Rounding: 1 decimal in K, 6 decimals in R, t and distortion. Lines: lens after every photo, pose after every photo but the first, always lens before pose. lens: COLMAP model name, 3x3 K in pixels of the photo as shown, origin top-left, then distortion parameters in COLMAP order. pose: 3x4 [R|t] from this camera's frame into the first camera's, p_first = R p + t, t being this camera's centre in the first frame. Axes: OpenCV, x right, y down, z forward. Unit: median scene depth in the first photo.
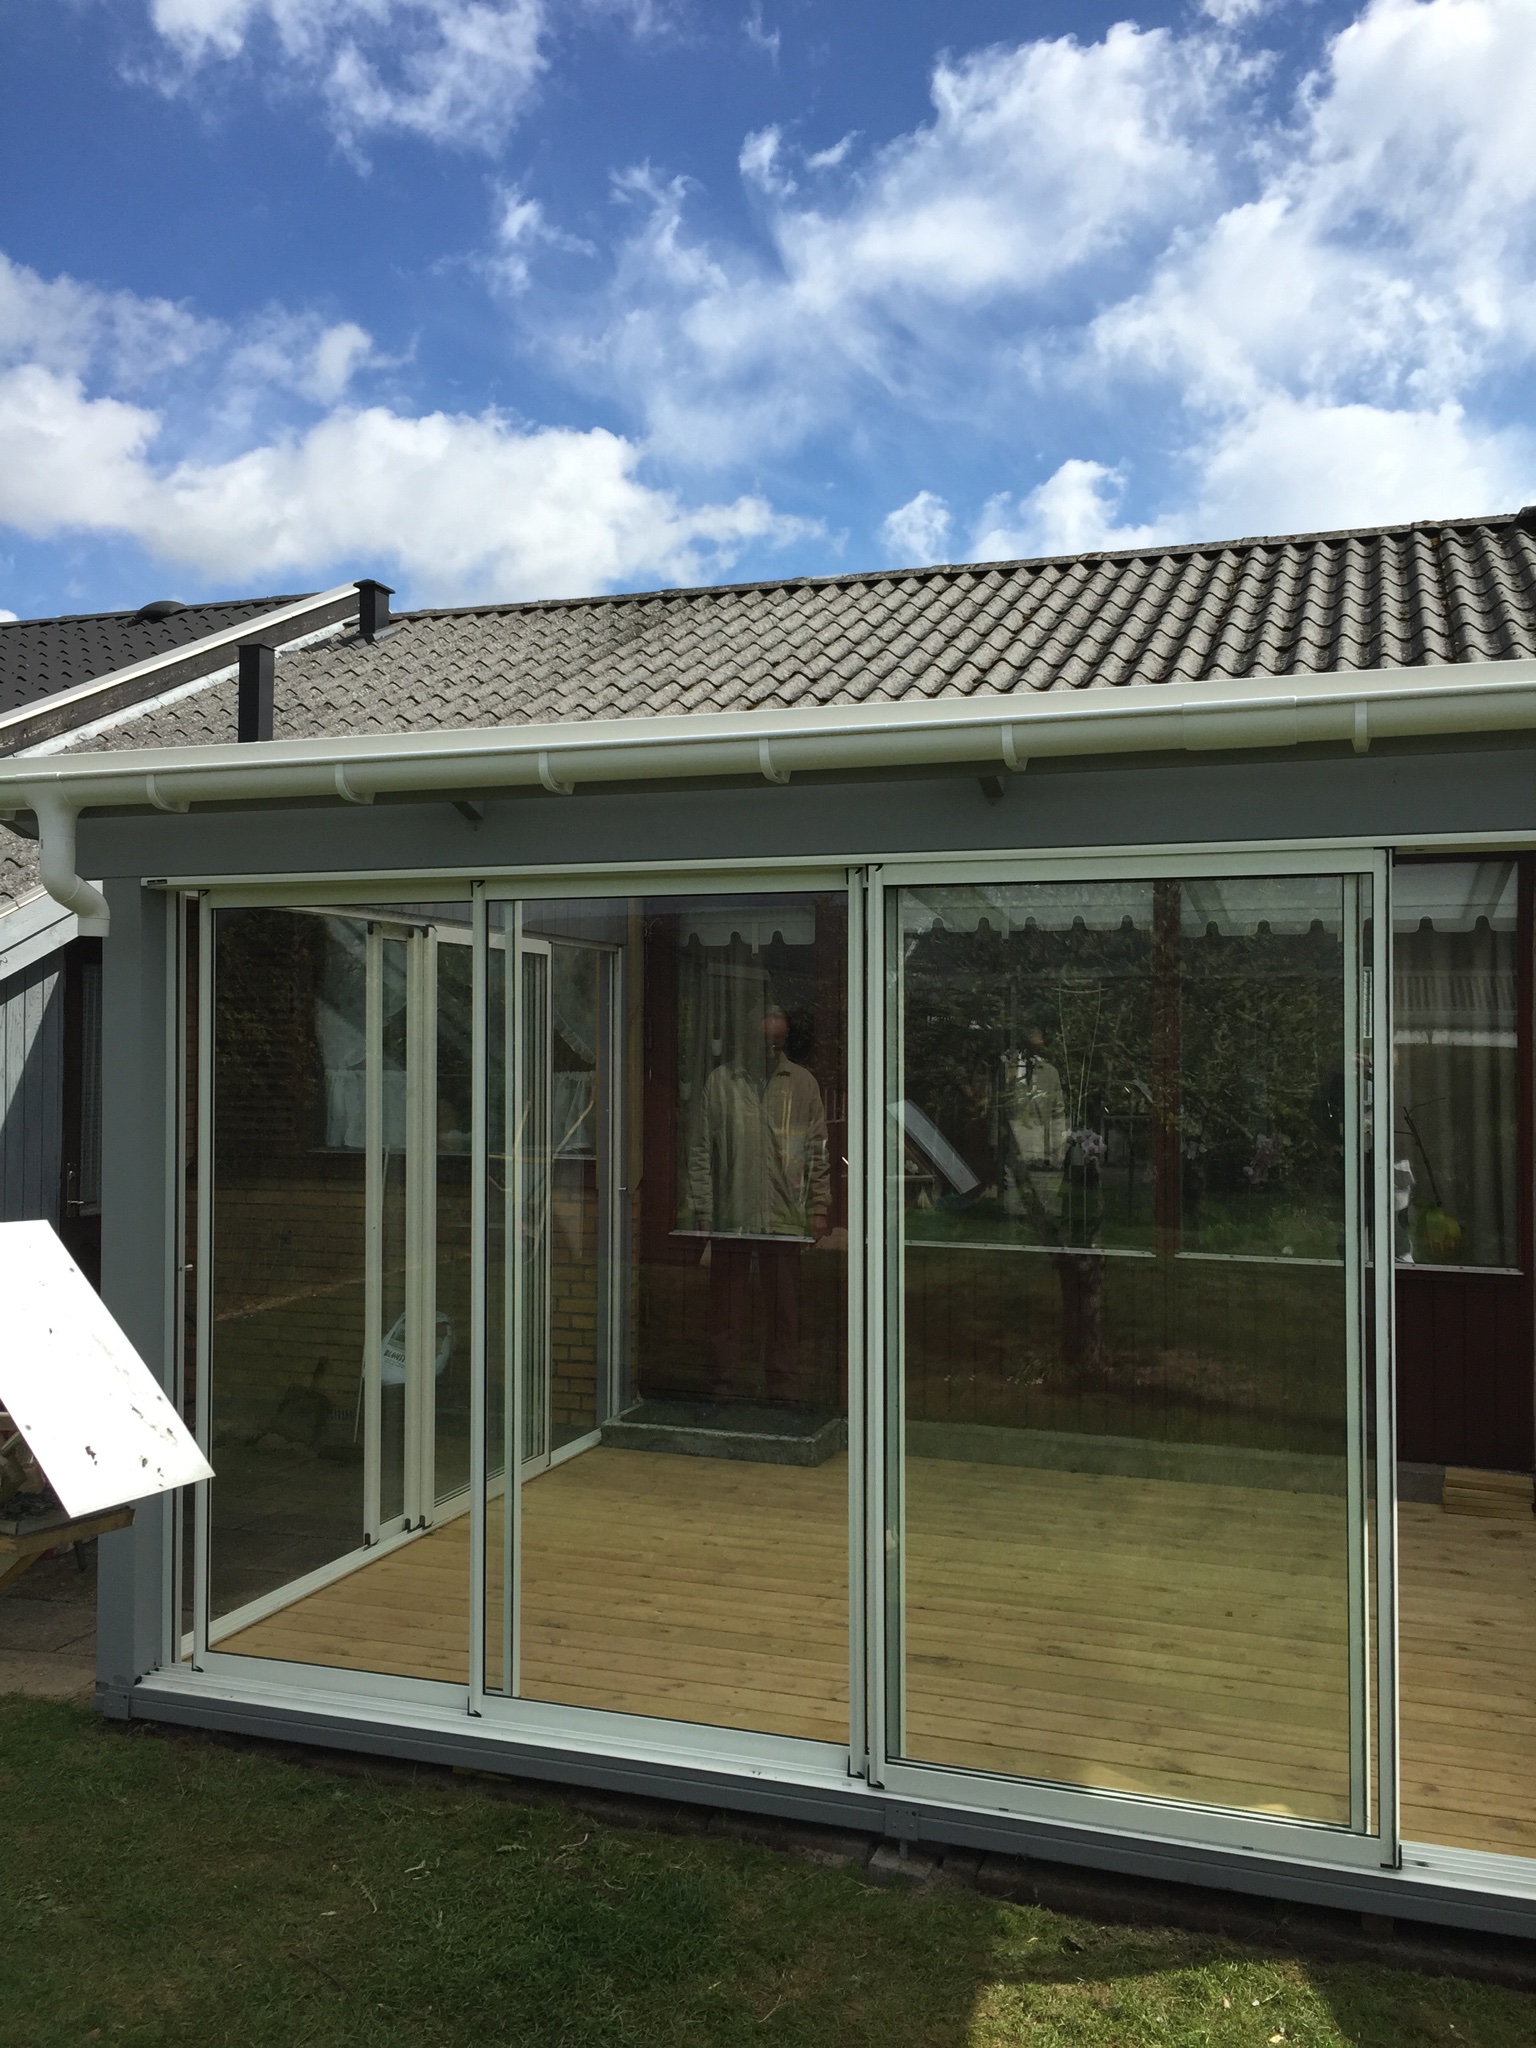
lens RADIAL K [[1738.6, 0, 761.0], [0, 1738.6, 1035.6], [0, 0, 1]] dist [-0.006388, -0.008688]
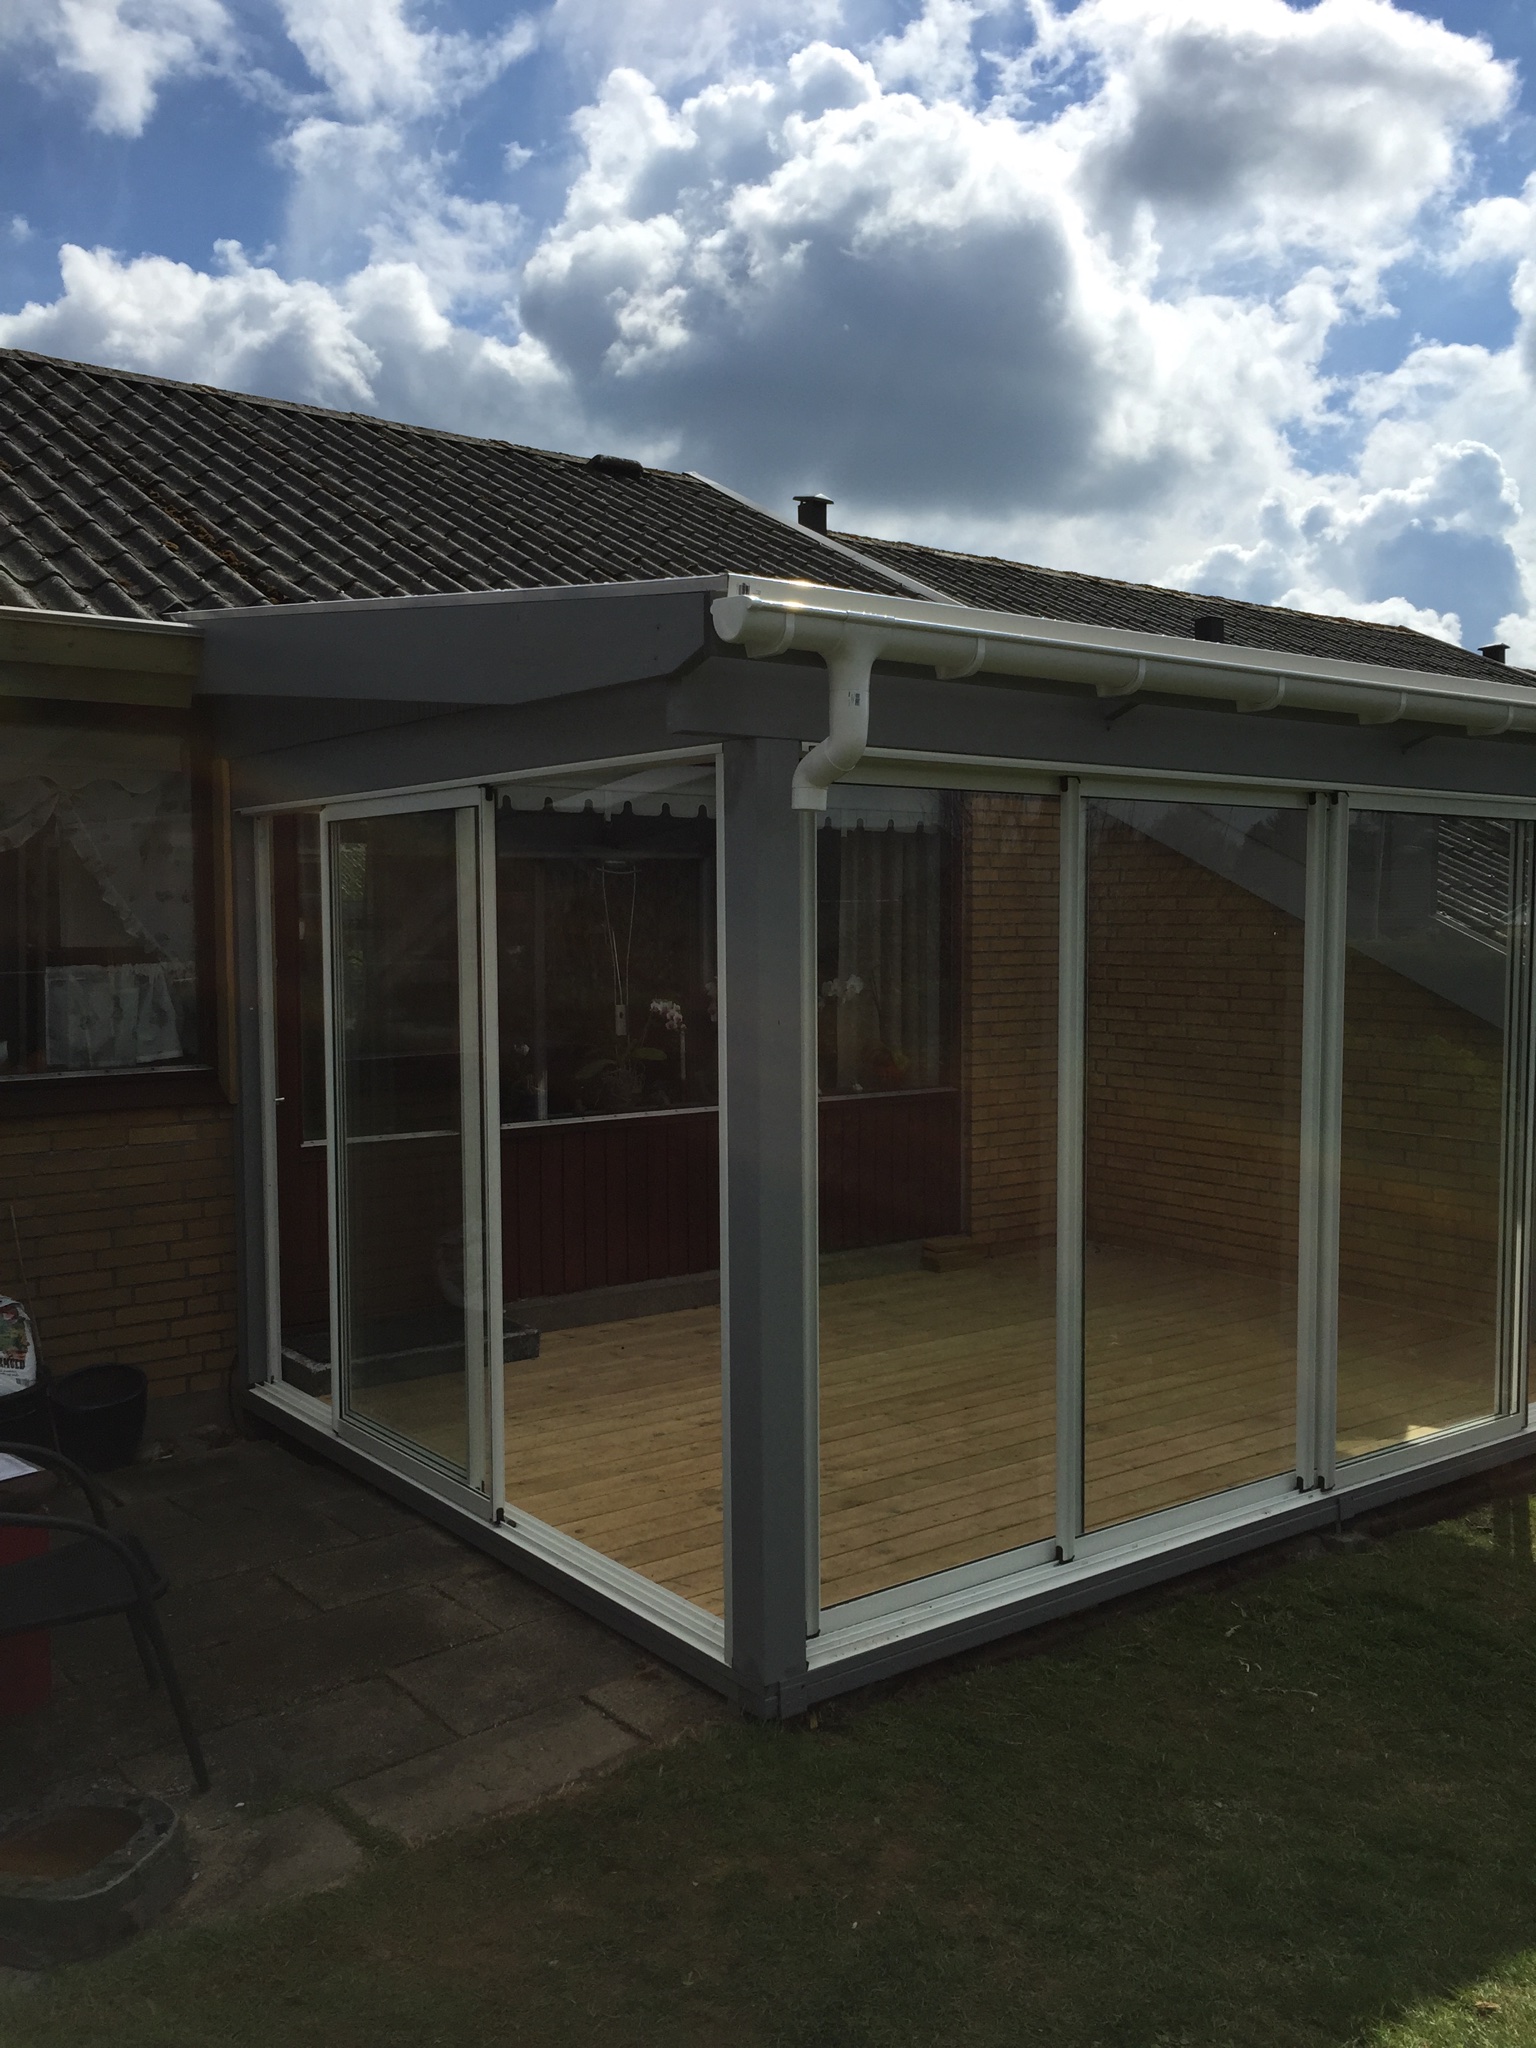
lens RADIAL K [[1738.6, 0, 761.1], [0, 1738.6, 1013.1], [0, 0, 1]] dist [-0.006388, -0.008688]
pose [[0.551609, -0.047624, 0.832742, -1.148149], [-0.008495, 0.997996, 0.062702, -0.011685], [-0.834060, -0.041661, 0.550099, 0.584745]]
